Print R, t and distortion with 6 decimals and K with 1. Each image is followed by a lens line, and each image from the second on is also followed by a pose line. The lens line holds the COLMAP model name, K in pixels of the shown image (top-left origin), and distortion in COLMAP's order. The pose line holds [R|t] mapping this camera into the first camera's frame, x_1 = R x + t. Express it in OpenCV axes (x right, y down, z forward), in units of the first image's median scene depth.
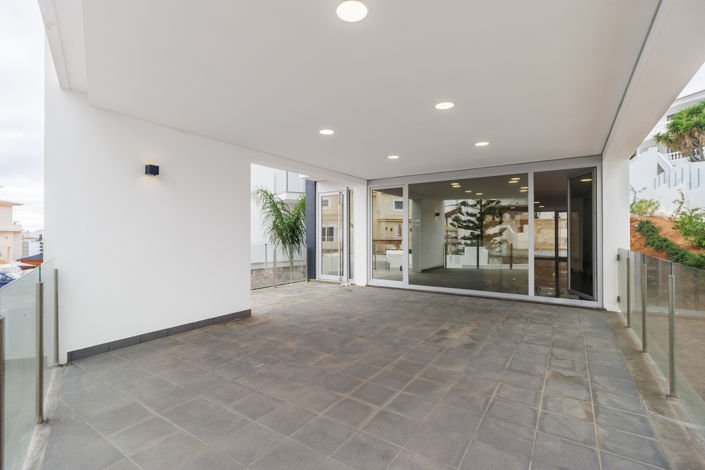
lens RADIAL K [[328.8, 0, 349.4], [0, 328.8, 233.2], [0, 0, 1]] dist [-0.004661, 0.000137]
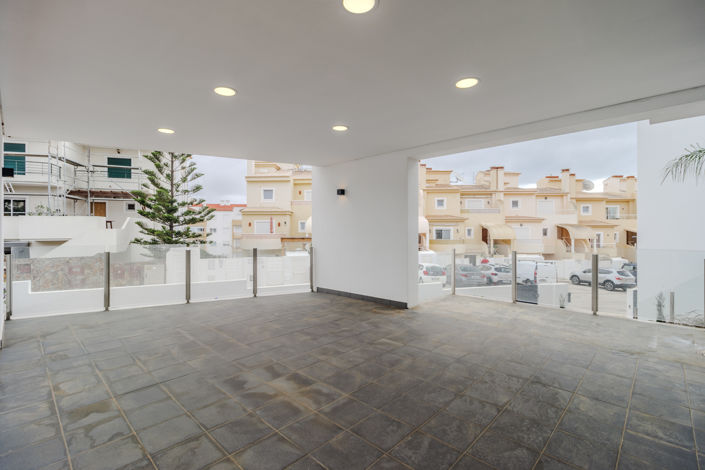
lens RADIAL K [[328.8, 0, 351.8], [0, 328.8, 231.6], [0, 0, 1]] dist [-0.004661, 0.000137]
pose [[-0.175482, 0.002792, -0.984479, 1.216994], [0.005594, 0.999983, 0.001839, -0.000086], [0.984467, -0.005184, -0.175495, 1.611968]]
